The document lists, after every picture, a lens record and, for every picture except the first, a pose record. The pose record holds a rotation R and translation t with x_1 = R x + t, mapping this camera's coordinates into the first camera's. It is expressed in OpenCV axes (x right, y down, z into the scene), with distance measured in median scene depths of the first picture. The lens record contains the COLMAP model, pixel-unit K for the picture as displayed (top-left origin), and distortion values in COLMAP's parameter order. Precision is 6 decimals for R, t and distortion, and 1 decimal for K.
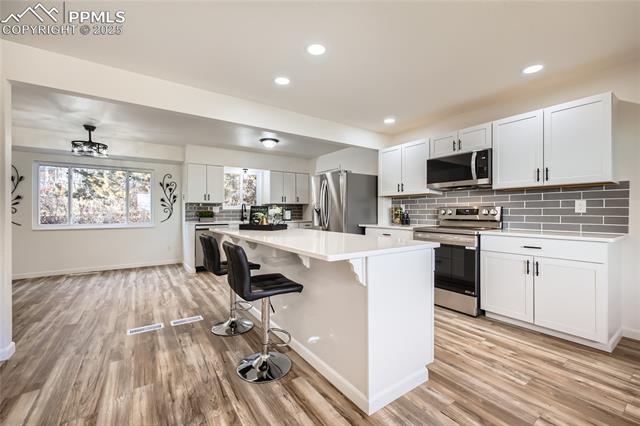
lens RADIAL K [[270.9, 0, 320.5], [0, 270.9, 212.5], [0, 0, 1]] dist [0.007337, -0.001088]
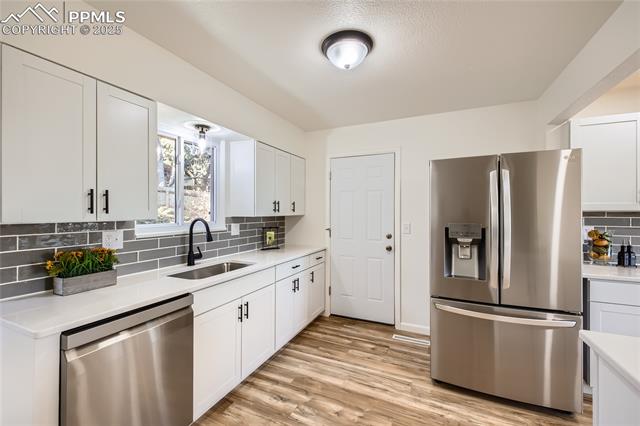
lens RADIAL K [[270.9, 0, 317.1], [0, 270.9, 211.5], [0, 0, 1]] dist [0.007337, -0.001088]
pose [[0.858270, 0.005187, 0.513173, -0.496445], [-0.001519, 0.999970, -0.007566, -0.059357], [-0.513197, 0.005714, 0.858252, 0.883079]]
